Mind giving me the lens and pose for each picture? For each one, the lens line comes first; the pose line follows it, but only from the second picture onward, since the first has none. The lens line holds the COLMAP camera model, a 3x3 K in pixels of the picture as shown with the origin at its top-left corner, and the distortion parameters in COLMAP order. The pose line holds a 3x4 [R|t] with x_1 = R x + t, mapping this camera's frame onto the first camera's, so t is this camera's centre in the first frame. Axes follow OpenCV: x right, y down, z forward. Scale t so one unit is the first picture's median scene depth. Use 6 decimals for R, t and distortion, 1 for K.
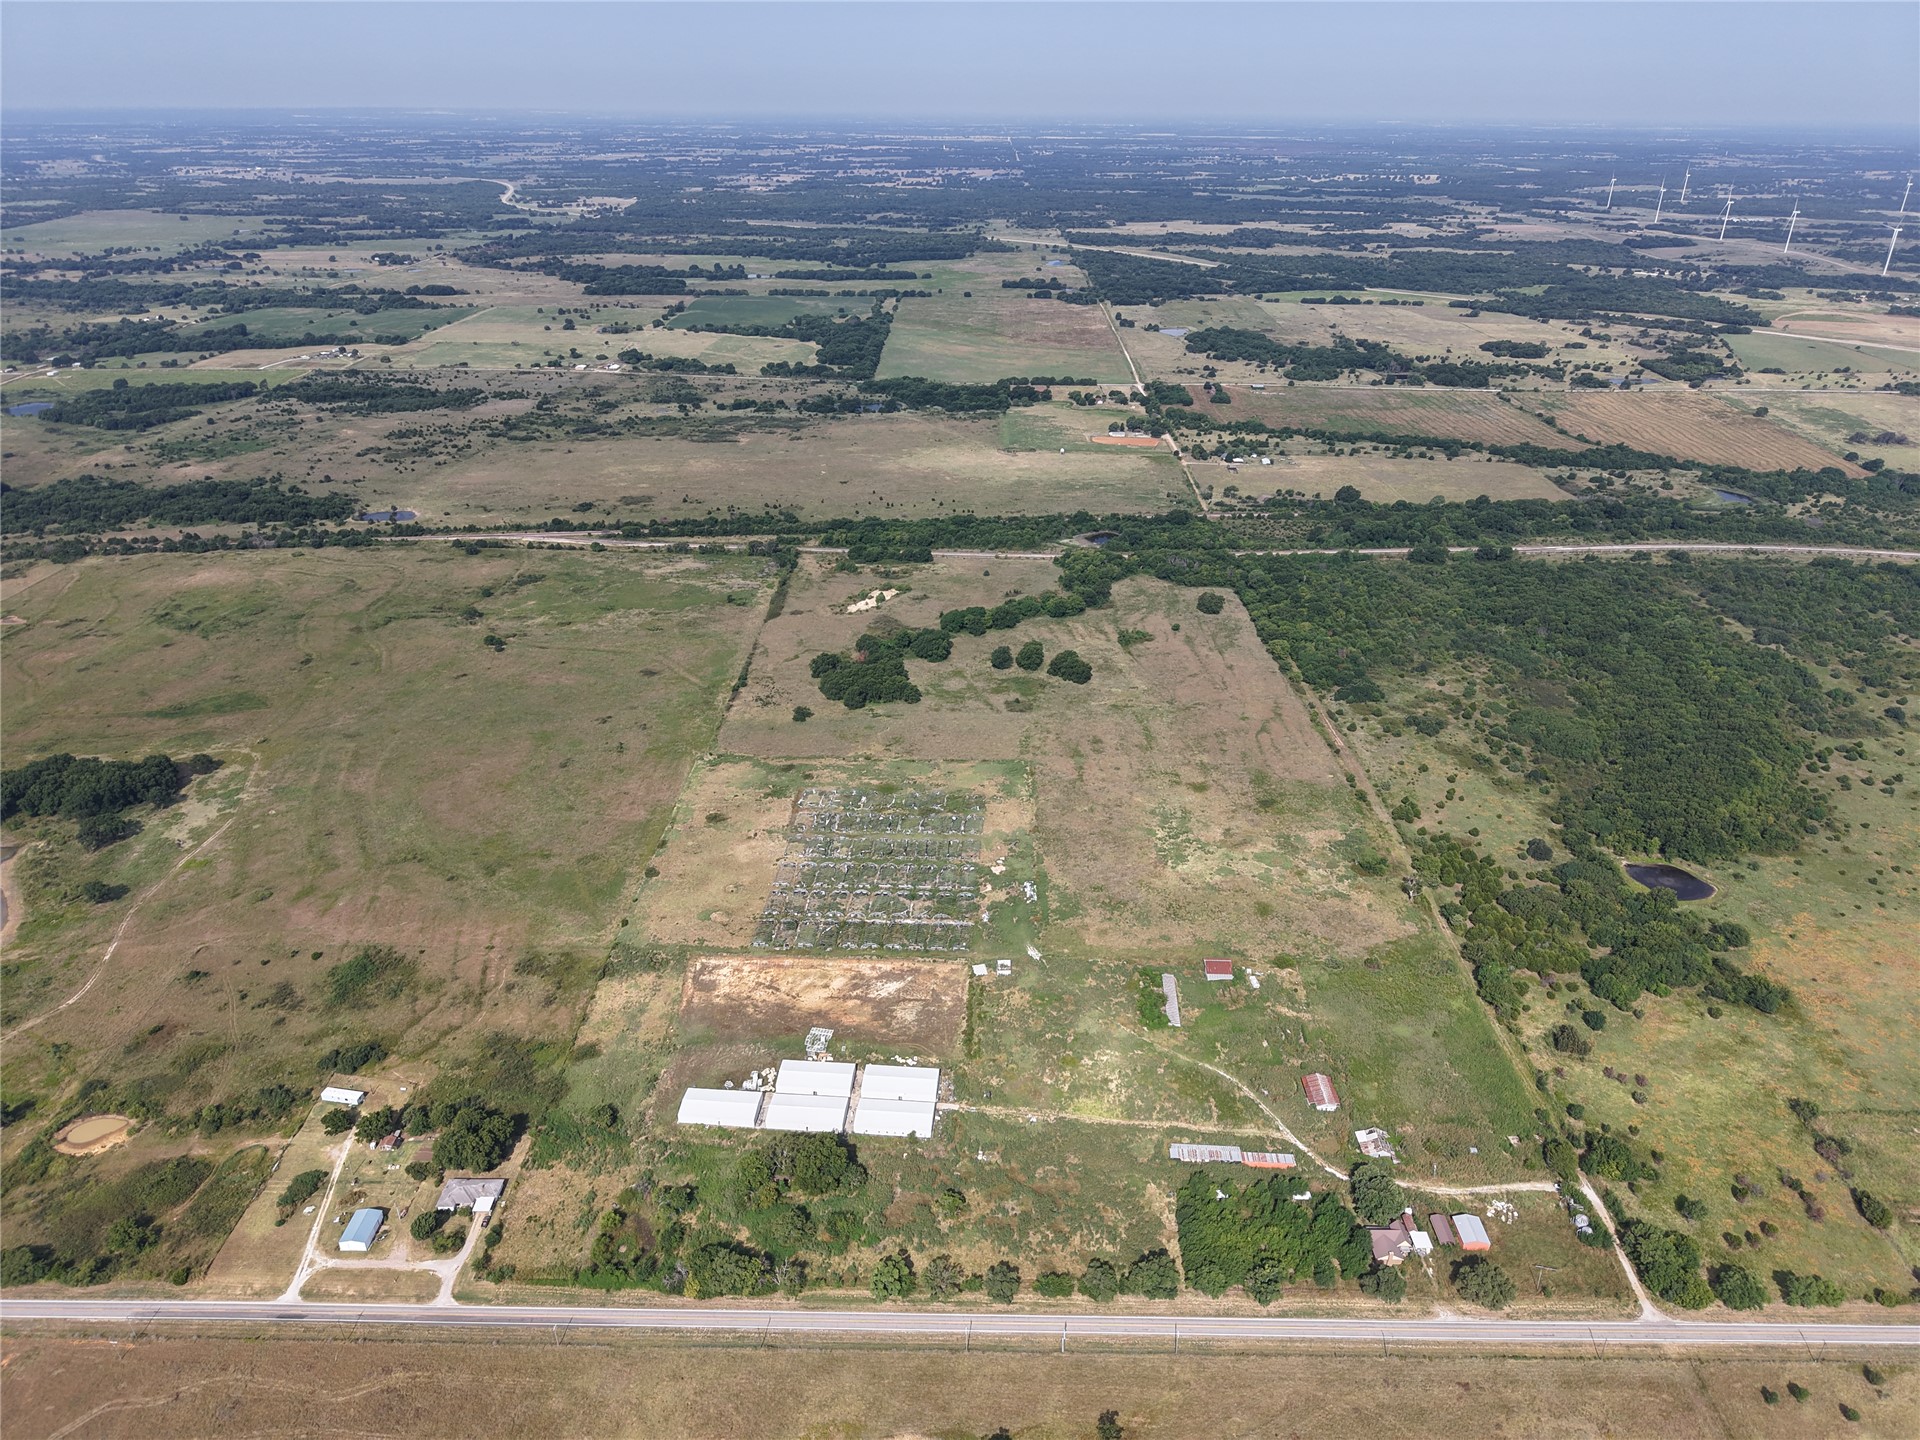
lens RADIAL K [[1285.1, 0, 959.7], [0, 1285.1, 724.7], [0, 0, 1]] dist [0.020852, -0.019165]
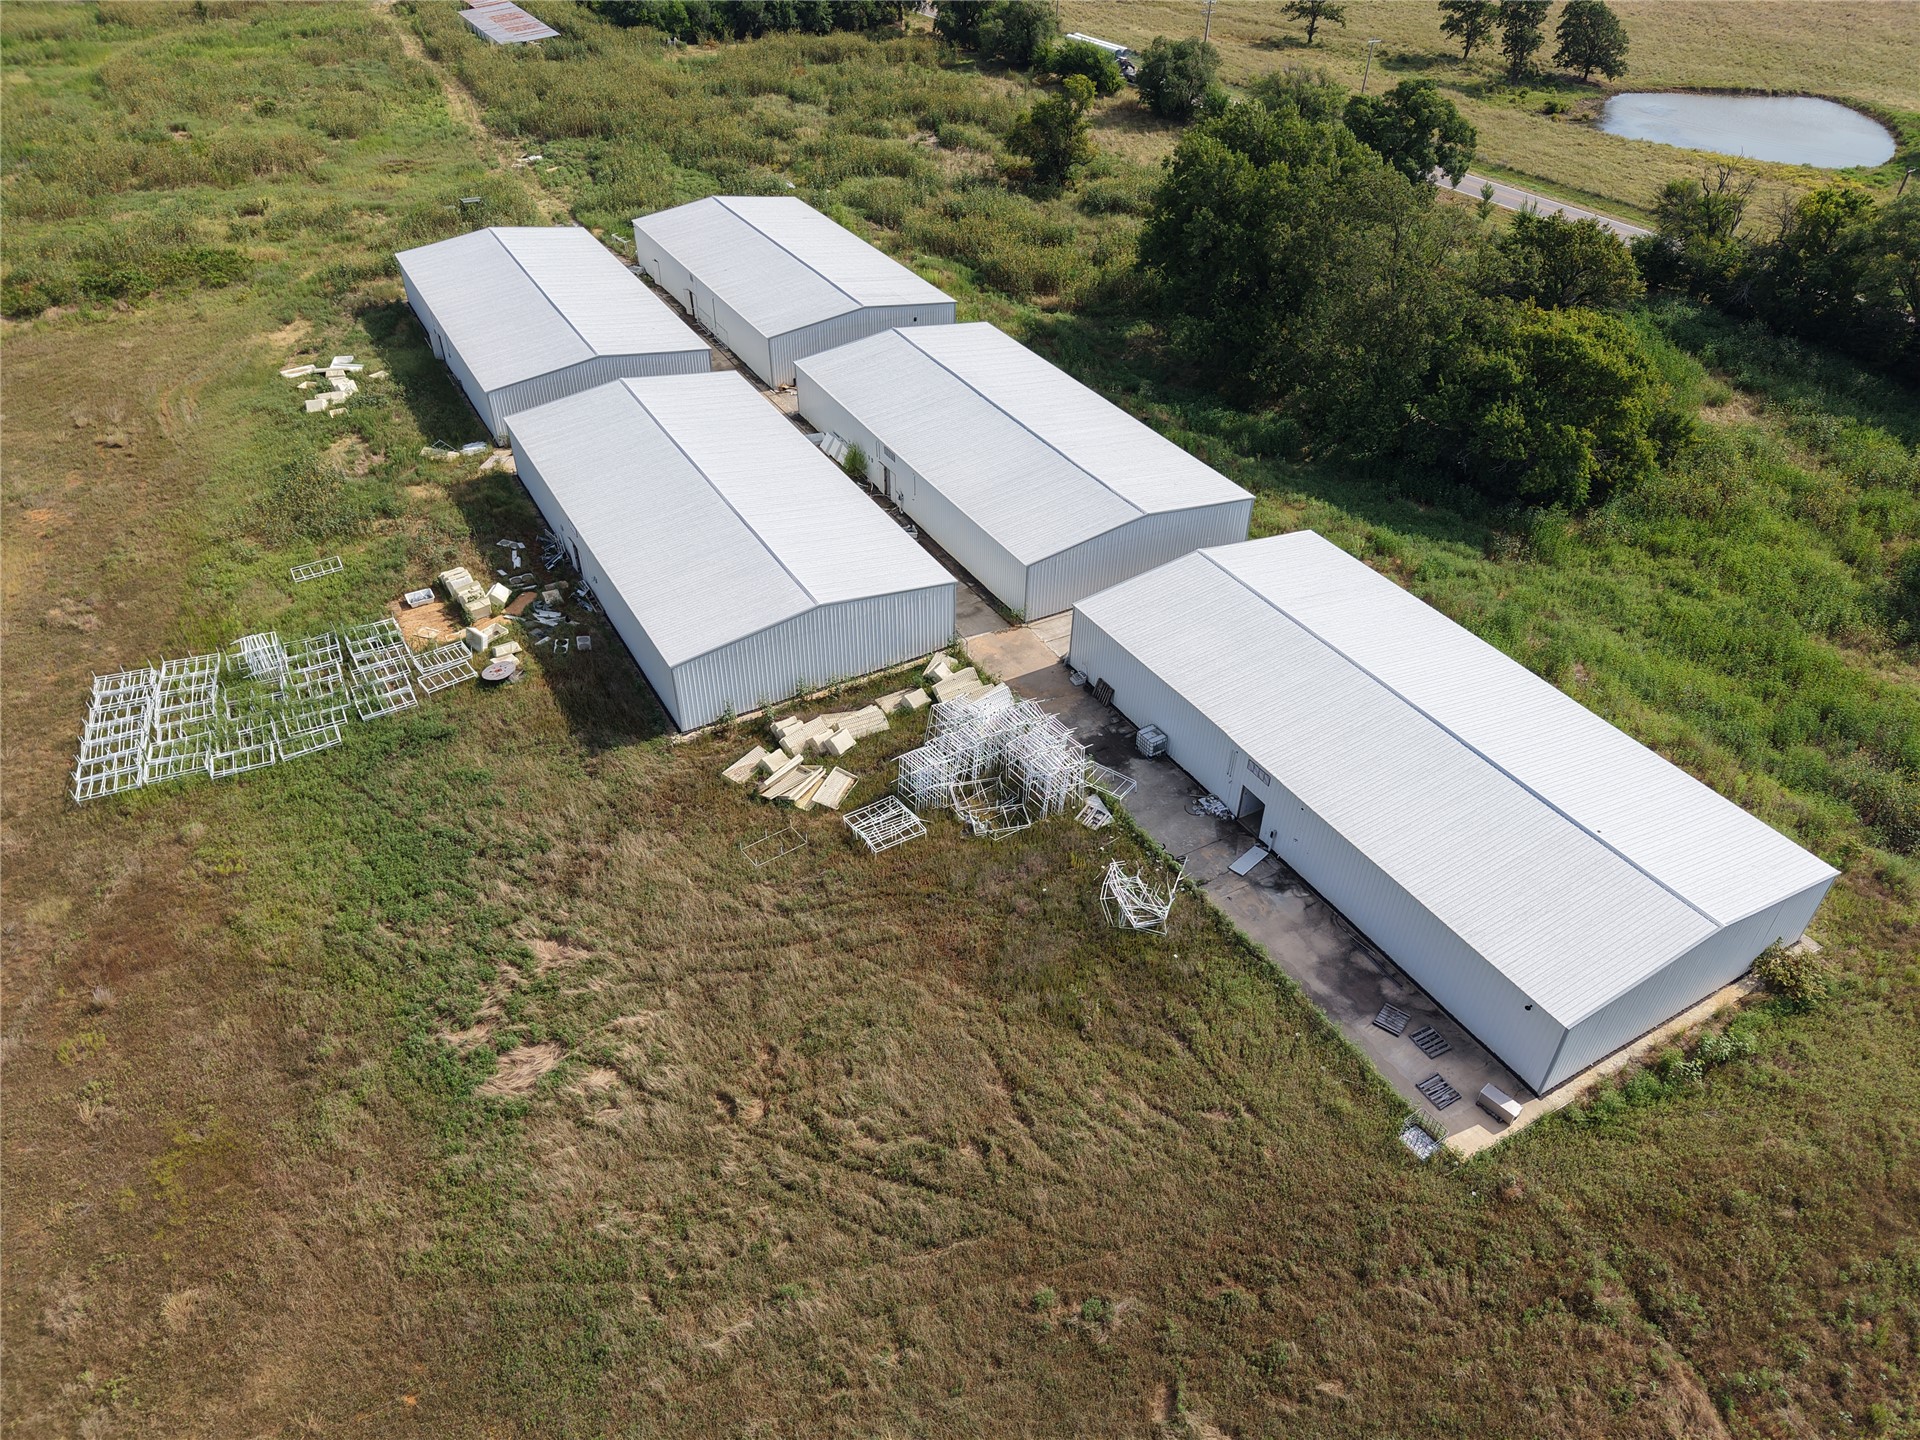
lens RADIAL K [[1285.1, 0, 959.7], [0, 1285.1, 724.7], [0, 0, 1]] dist [0.020852, -0.019165]
pose [[-0.560257, -0.518804, 0.645721, -0.219890], [0.350667, 0.557696, 0.752335, 0.183568], [-0.750430, 0.647934, -0.130526, 0.973445]]
